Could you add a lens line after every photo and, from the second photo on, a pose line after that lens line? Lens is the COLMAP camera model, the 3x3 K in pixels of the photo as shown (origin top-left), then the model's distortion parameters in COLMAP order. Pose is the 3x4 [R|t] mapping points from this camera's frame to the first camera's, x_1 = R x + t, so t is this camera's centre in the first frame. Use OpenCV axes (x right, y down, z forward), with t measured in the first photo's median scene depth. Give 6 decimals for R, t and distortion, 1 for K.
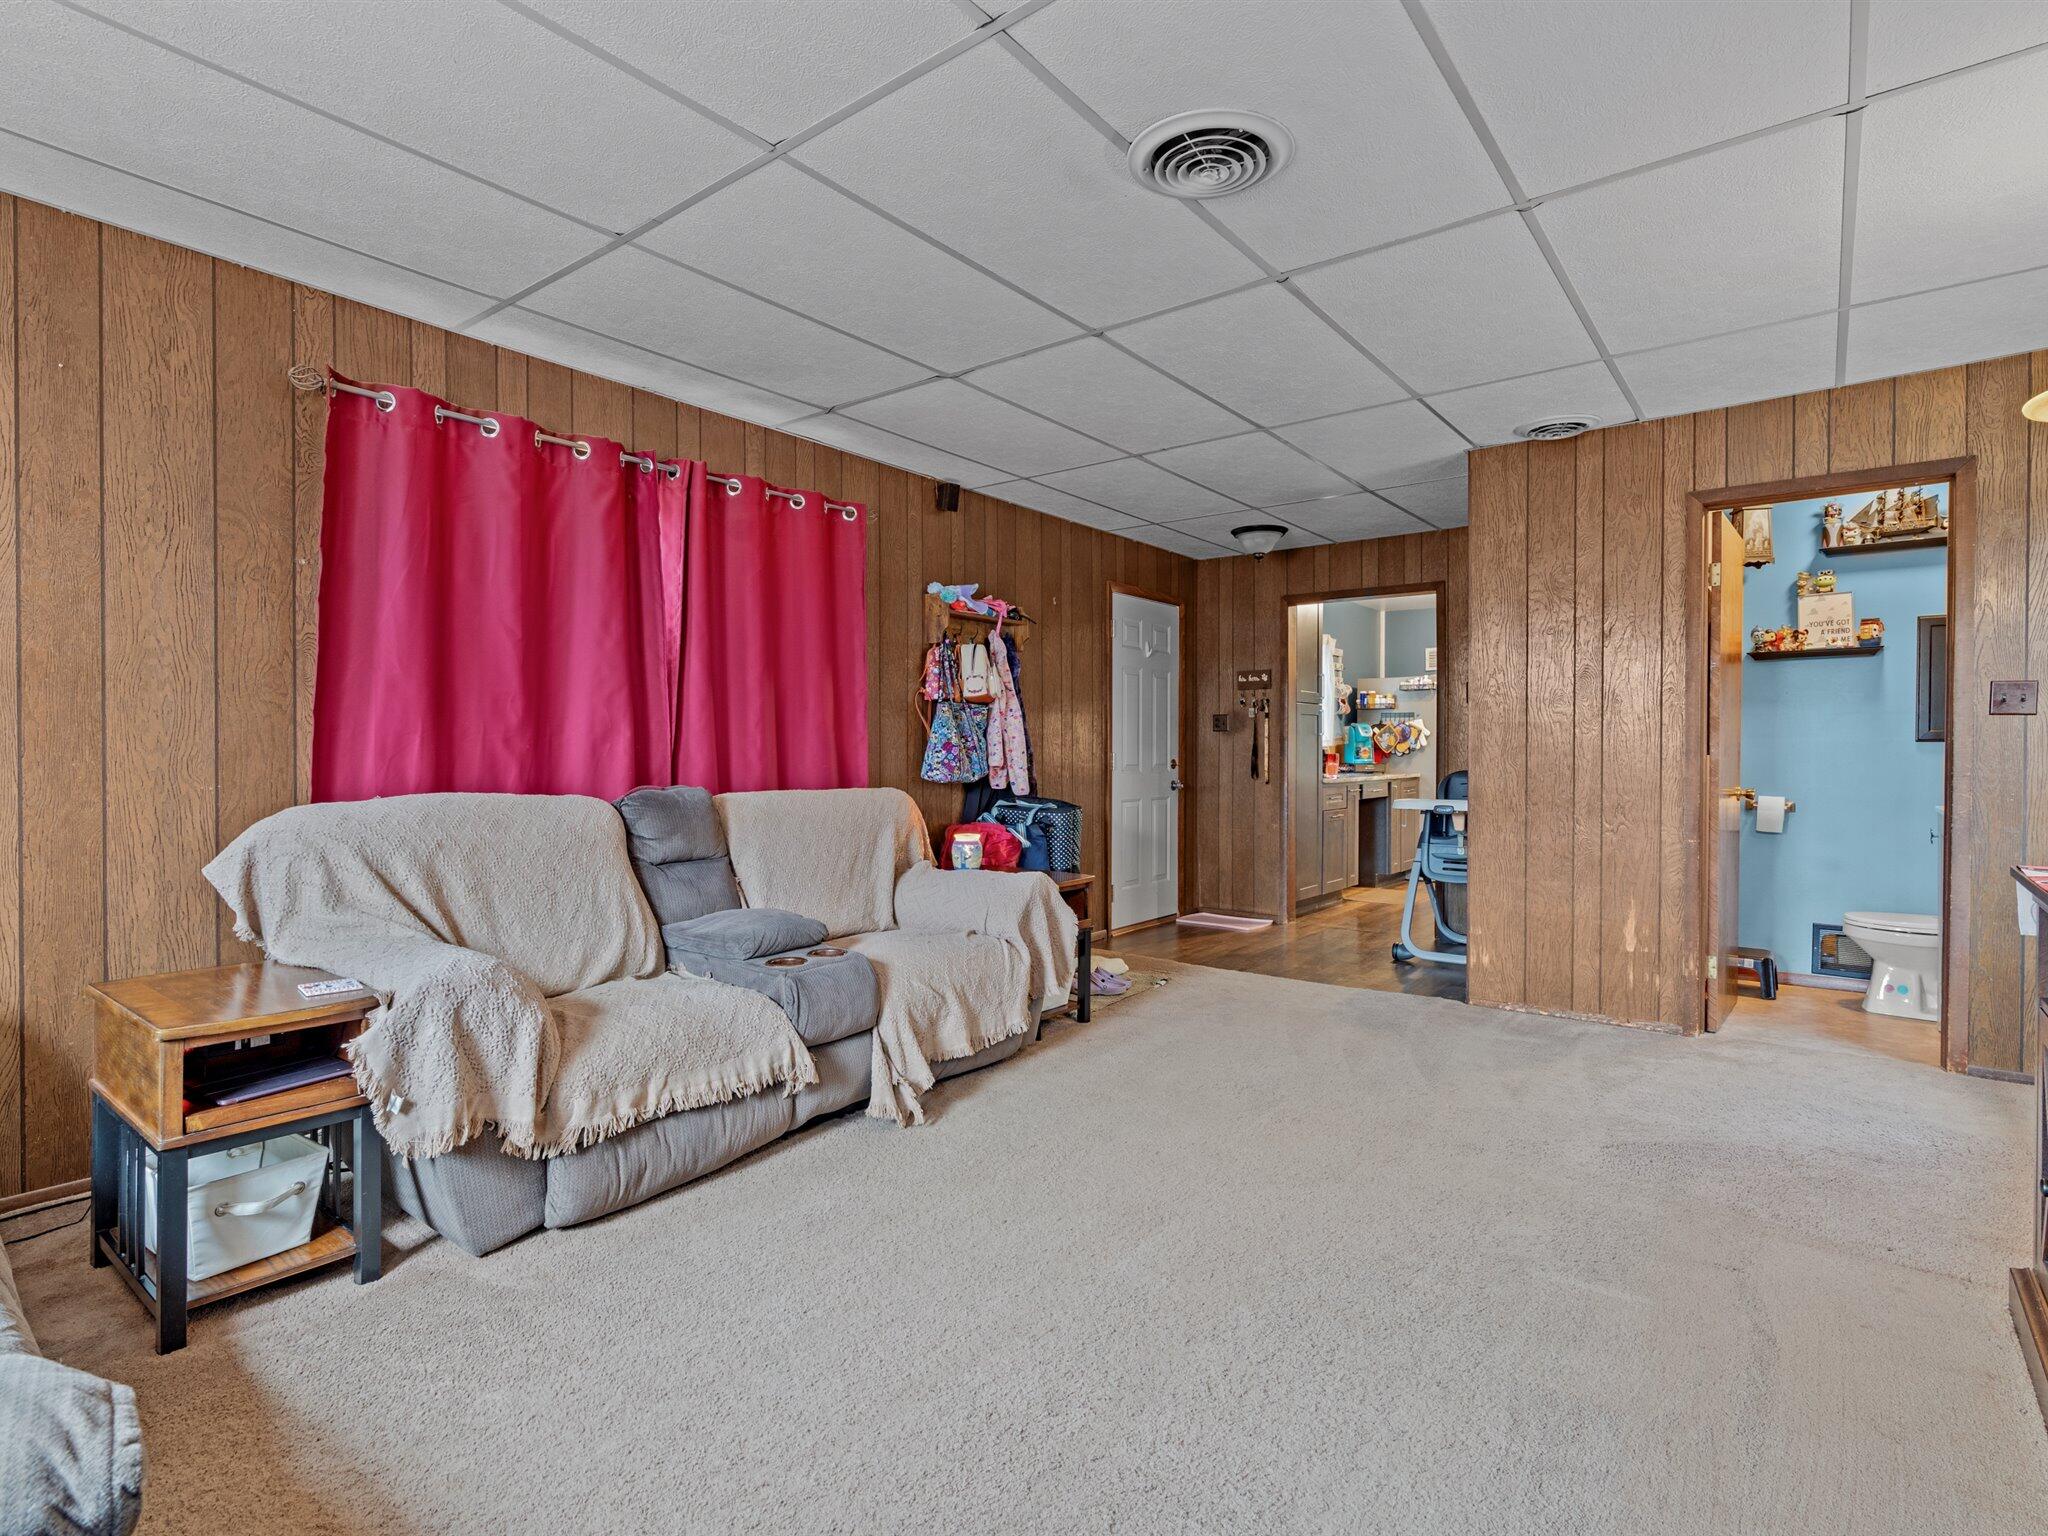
lens RADIAL K [[1051.2, 0, 1024.2], [0, 1051.2, 761.7], [0, 0, 1]] dist [-0.008873, 0.001071]
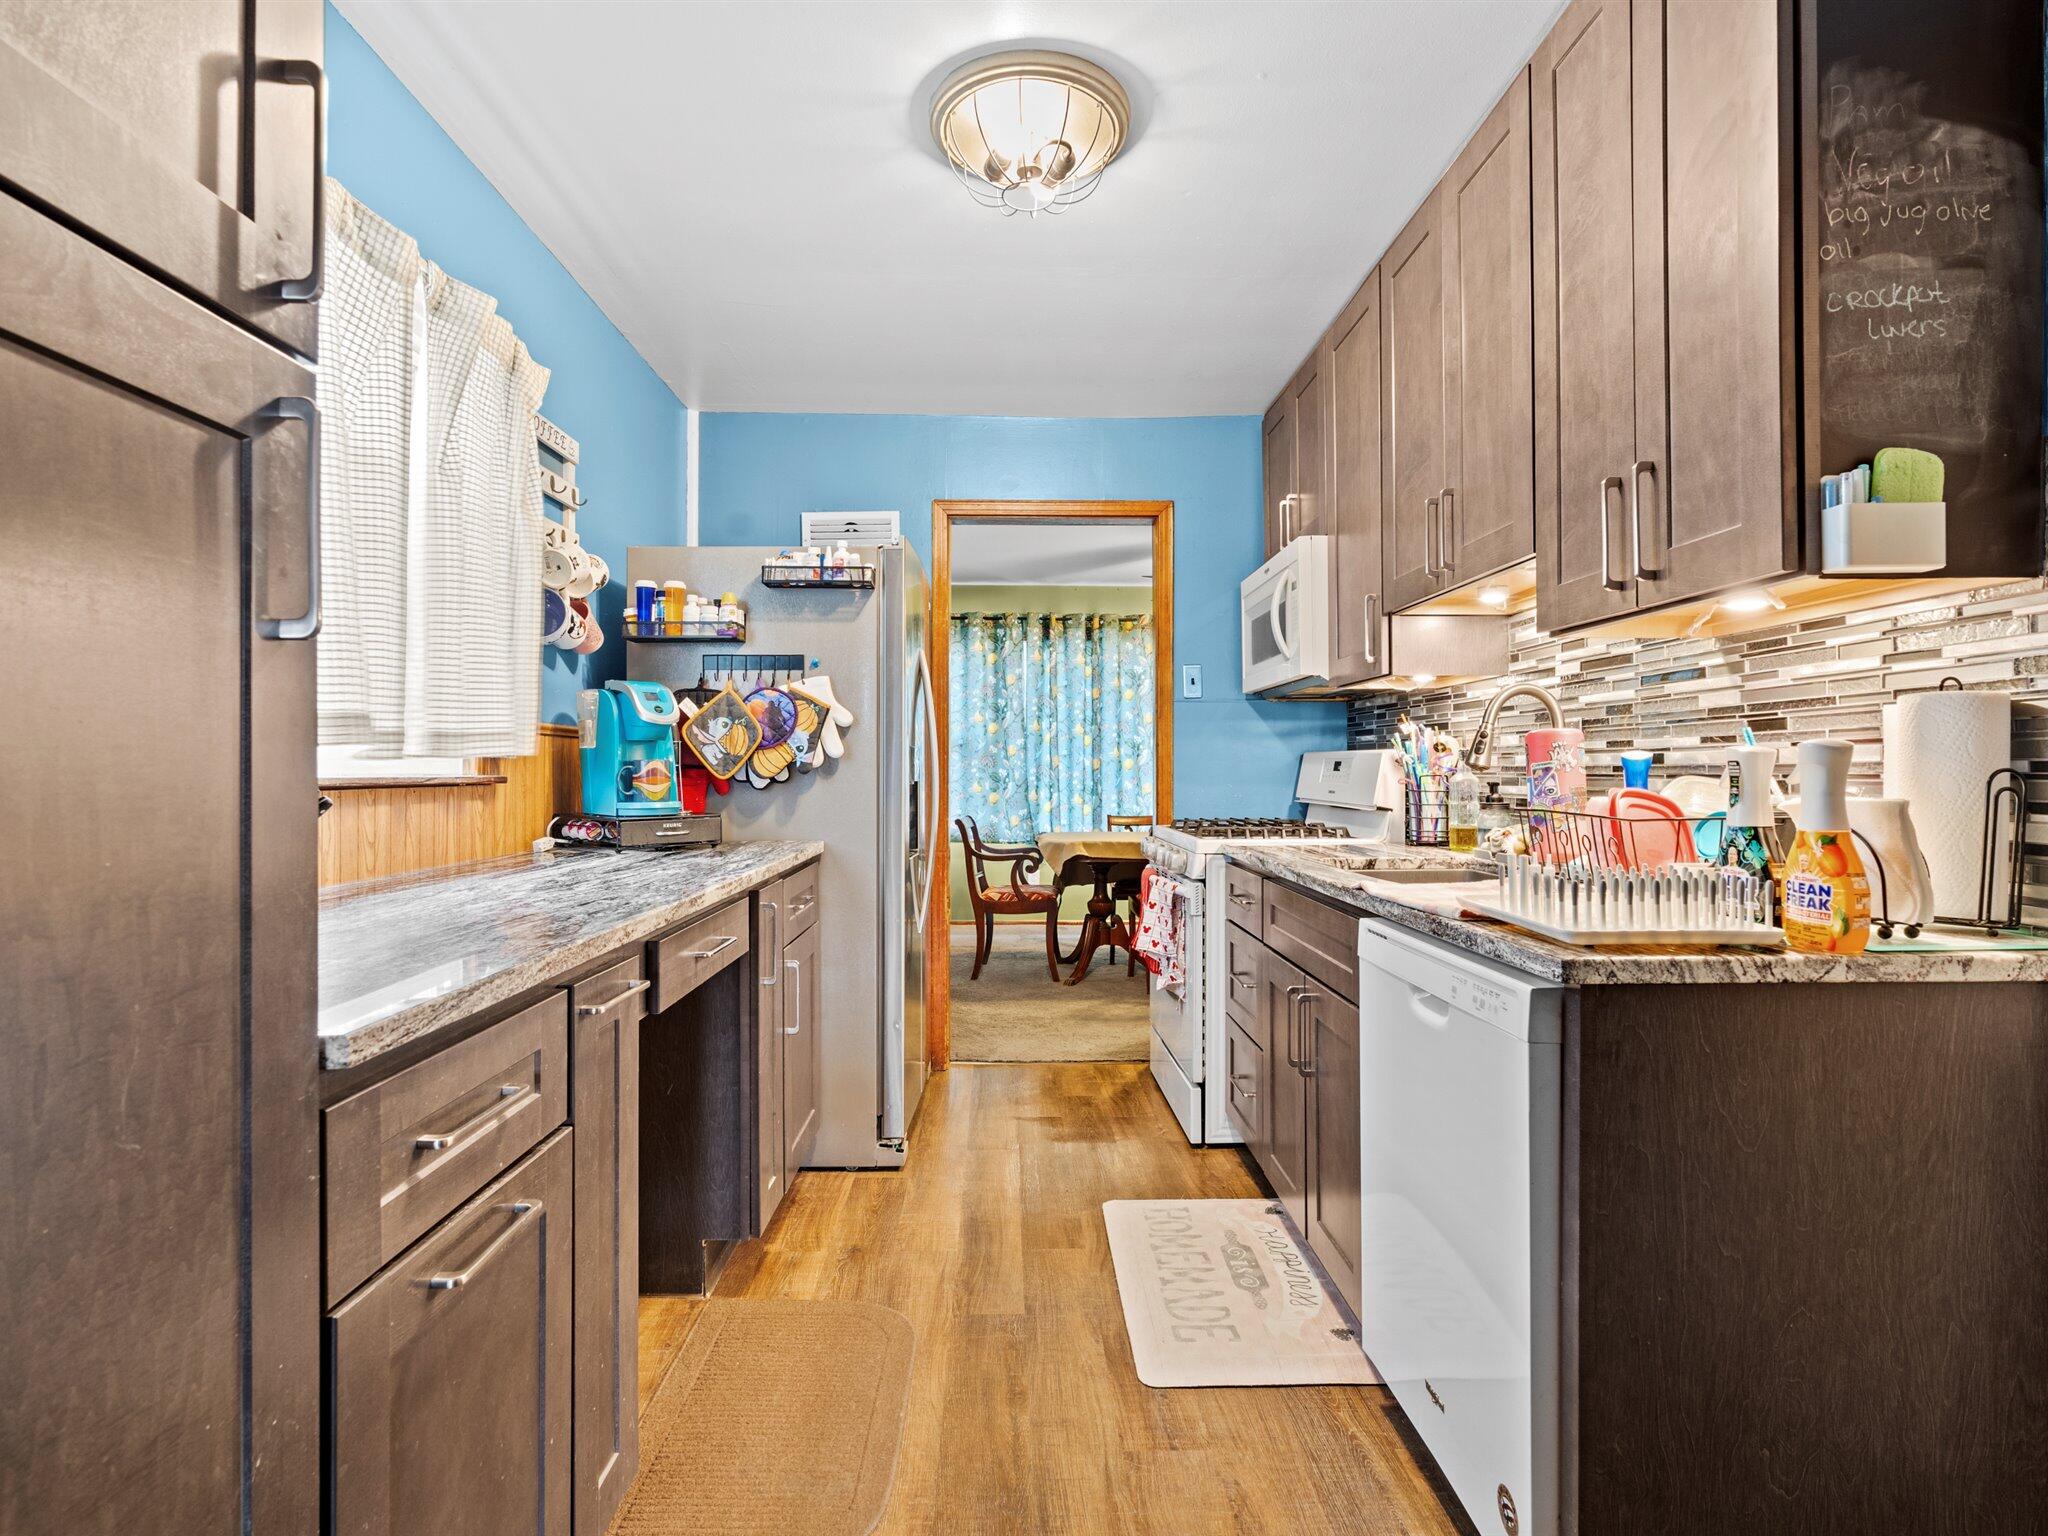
lens RADIAL K [[1051.2, 0, 1024.2], [0, 1051.2, 761.7], [0, 0, 1]] dist [-0.008873, 0.001071]
pose [[0.783099, 0.001008, 0.621896, 0.219609], [0.008707, 0.999883, -0.012585, -0.008837], [-0.621836, 0.015271, 0.782999, 0.695162]]
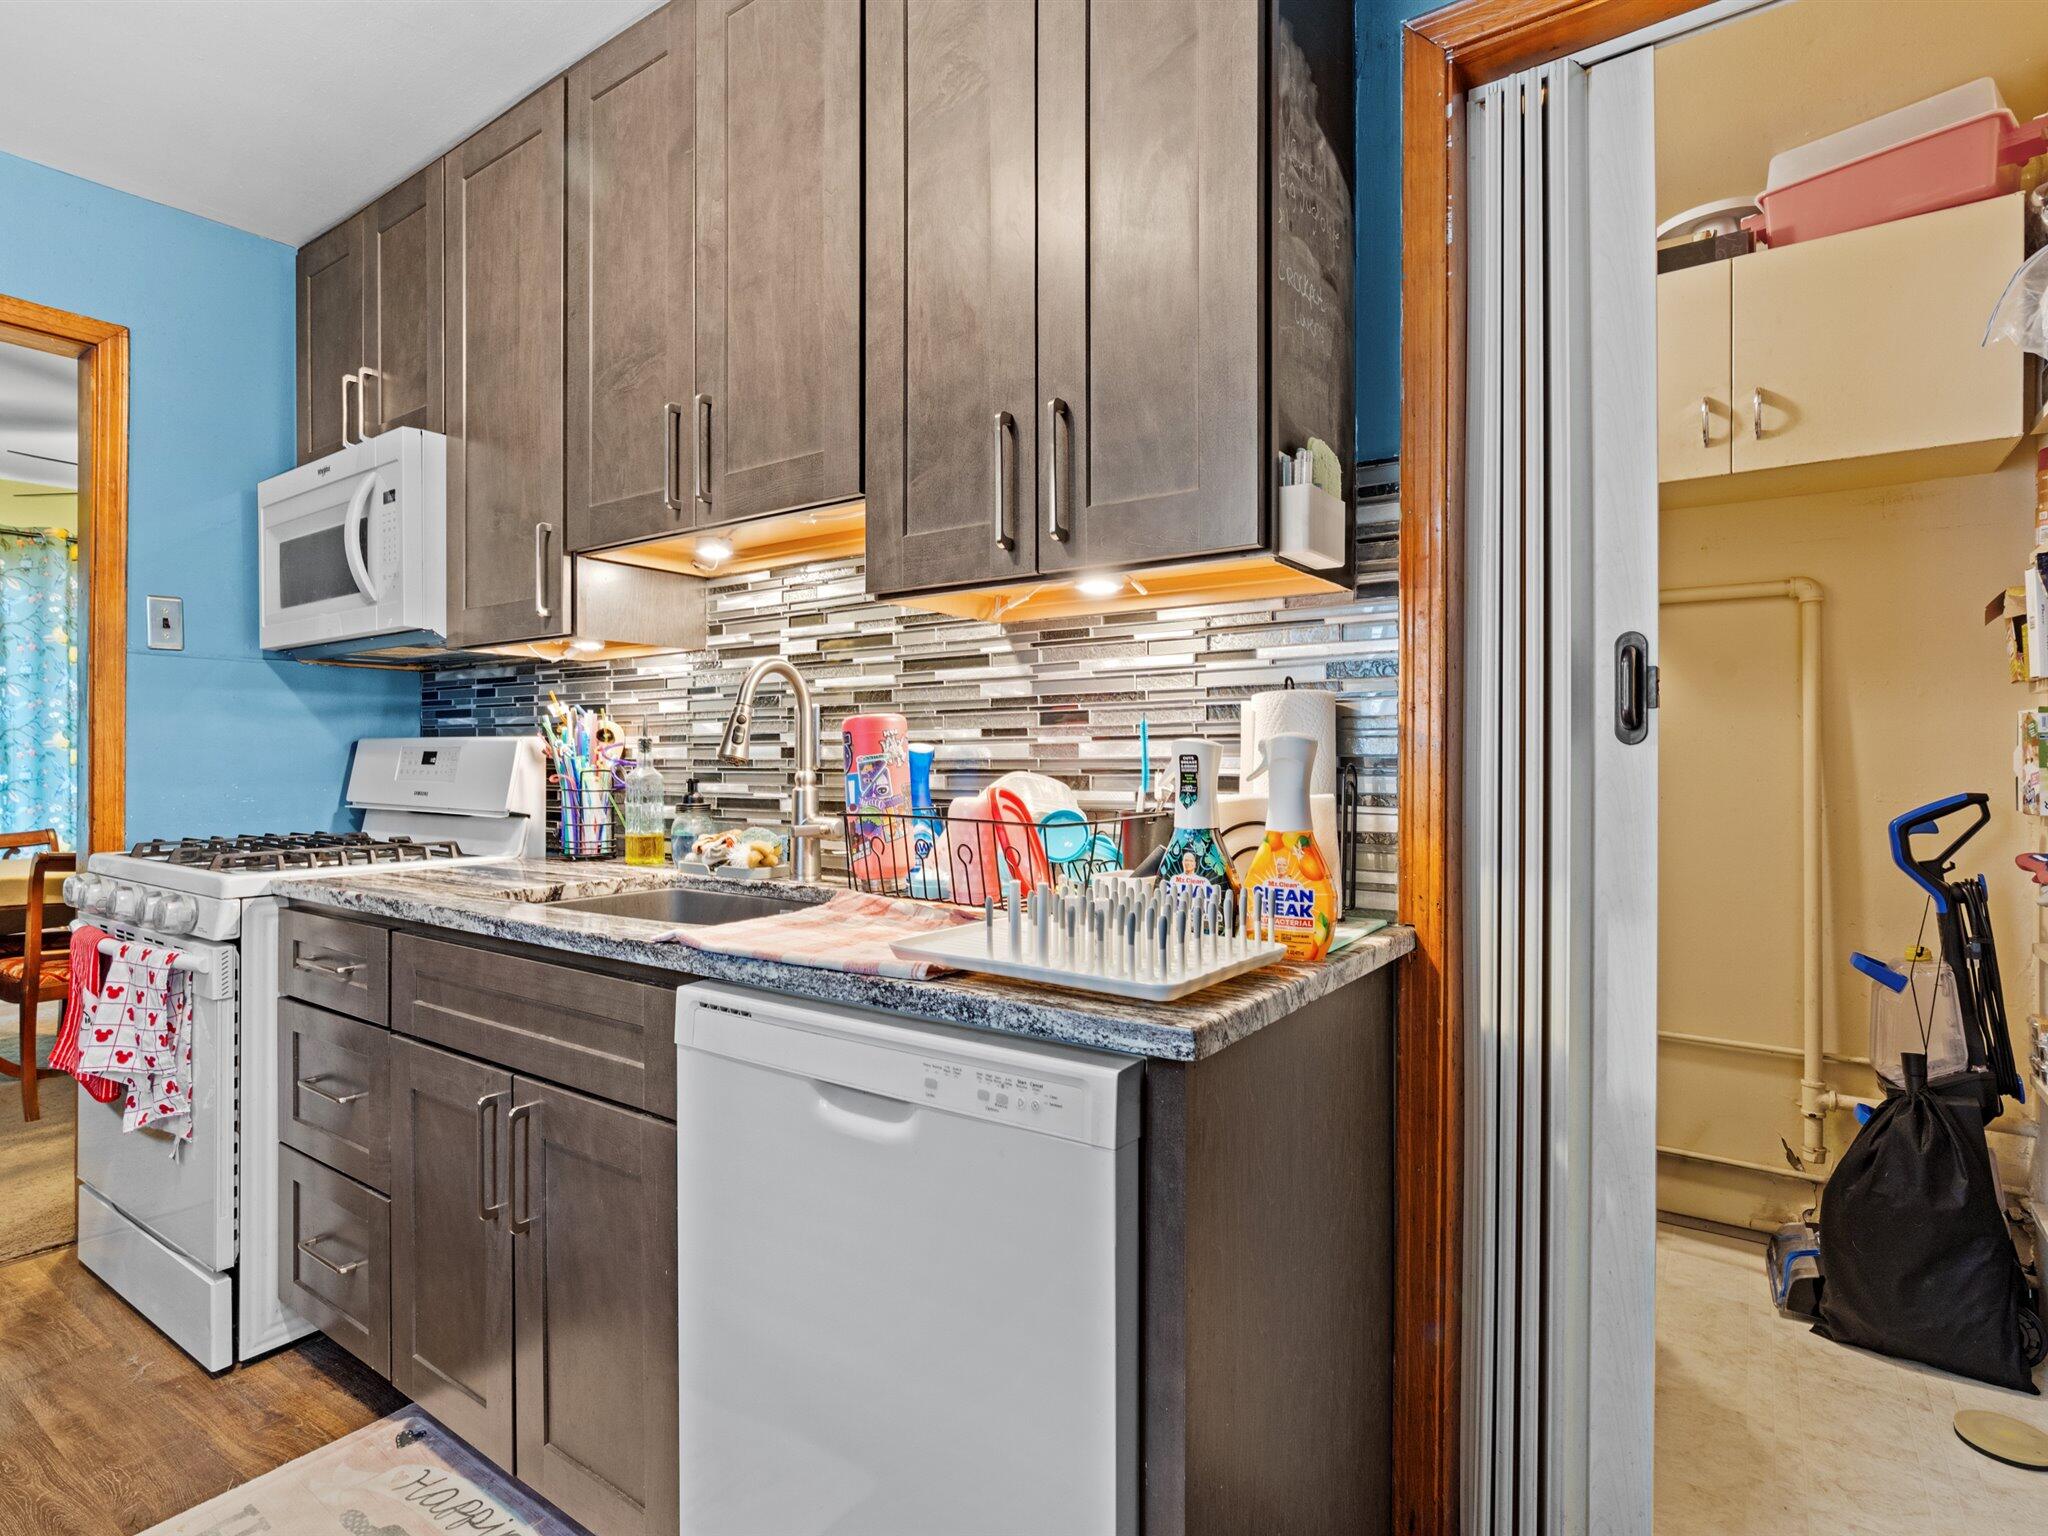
lens RADIAL K [[1051.2, 0, 1024.2], [0, 1051.2, 761.7], [0, 0, 1]] dist [-0.008873, 0.001071]
pose [[-0.038812, -0.002335, 0.999244, 0.261357], [0.007429, 0.999969, 0.002625, -0.009622], [-0.999219, 0.007525, -0.038793, 0.777248]]
